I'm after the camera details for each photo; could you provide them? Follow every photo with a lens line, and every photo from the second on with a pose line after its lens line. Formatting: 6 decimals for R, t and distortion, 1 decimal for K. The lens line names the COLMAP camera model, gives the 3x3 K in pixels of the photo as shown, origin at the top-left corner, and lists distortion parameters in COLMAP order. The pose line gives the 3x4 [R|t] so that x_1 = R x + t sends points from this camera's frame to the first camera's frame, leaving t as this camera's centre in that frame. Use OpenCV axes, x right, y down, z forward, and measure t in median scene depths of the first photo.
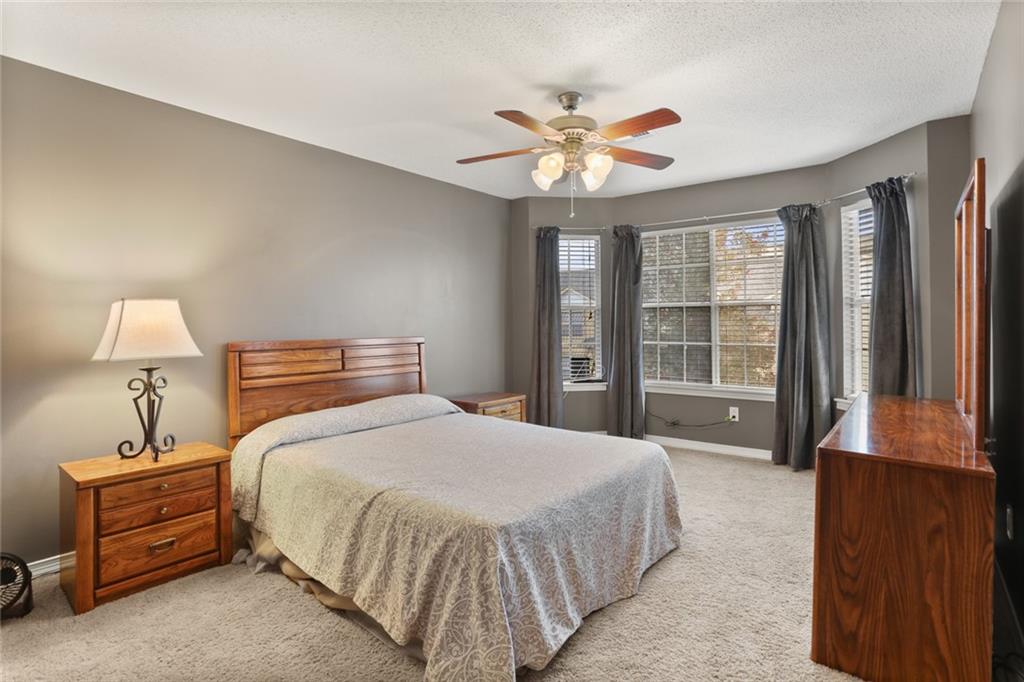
lens RADIAL K [[520.6, 0, 510.8], [0, 520.6, 326.9], [0, 0, 1]] dist [-0.048300, 0.000379]
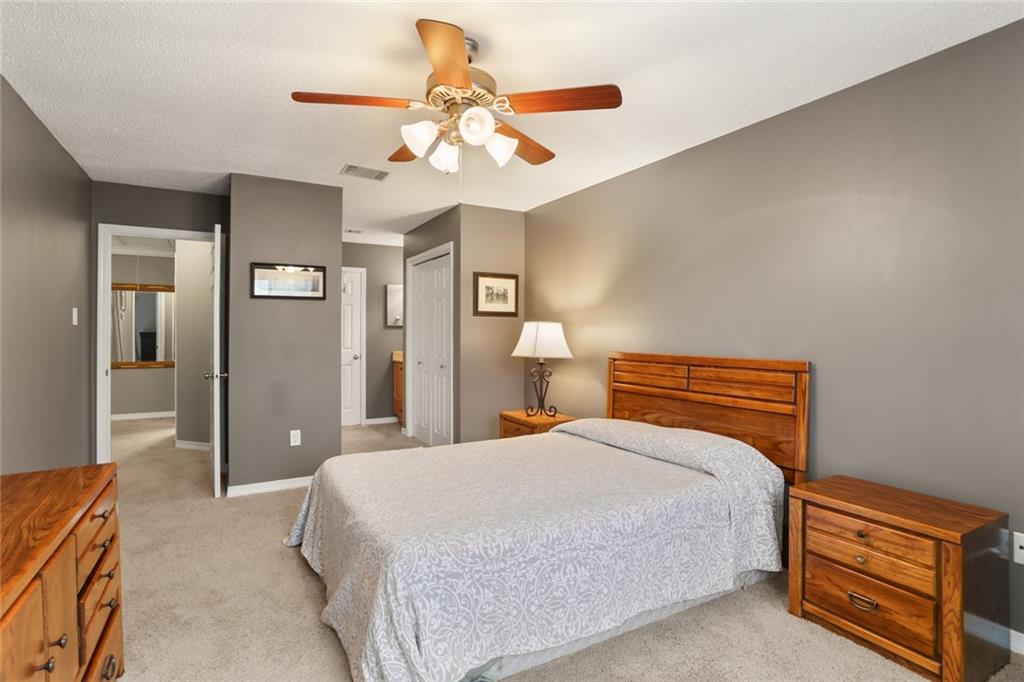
lens RADIAL K [[520.6, 0, 510.8], [0, 520.6, 326.9], [0, 0, 1]] dist [-0.048300, 0.000379]
pose [[-0.398448, 0.000719, -0.917191, 0.677205], [0.003289, 0.999994, -0.000645, -0.029622], [0.917185, -0.003274, -0.398448, 1.154557]]
